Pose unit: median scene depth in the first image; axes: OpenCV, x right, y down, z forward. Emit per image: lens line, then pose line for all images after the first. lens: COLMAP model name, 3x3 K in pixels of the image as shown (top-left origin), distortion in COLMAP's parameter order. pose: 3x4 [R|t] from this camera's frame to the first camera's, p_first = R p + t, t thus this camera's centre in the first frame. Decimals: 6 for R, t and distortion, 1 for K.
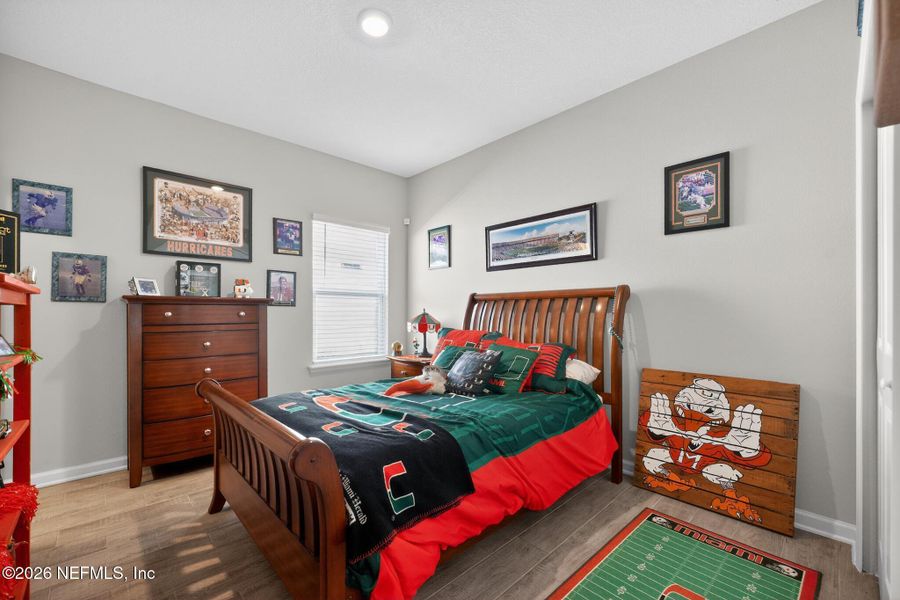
lens RADIAL K [[366.2, 0, 449.6], [0, 366.2, 308.4], [0, 0, 1]] dist [0.001985, -0.000606]
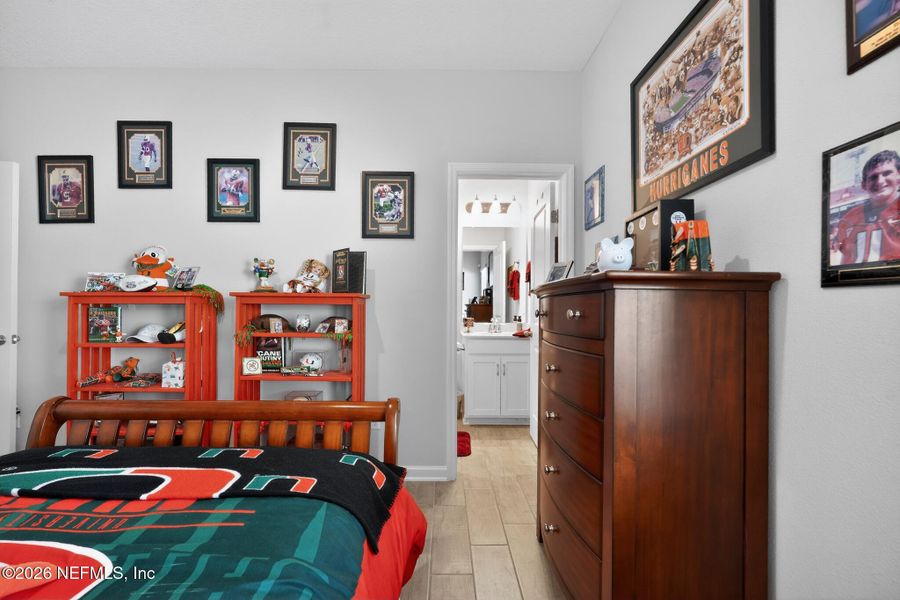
lens RADIAL K [[366.2, 0, 450.1], [0, 366.2, 306.6], [0, 0, 1]] dist [0.001985, -0.000606]
pose [[-0.672567, -0.007996, -0.739993, -0.126648], [0.001769, 0.999921, -0.012413, 0.010572], [0.740034, -0.009658, -0.672500, 1.053168]]
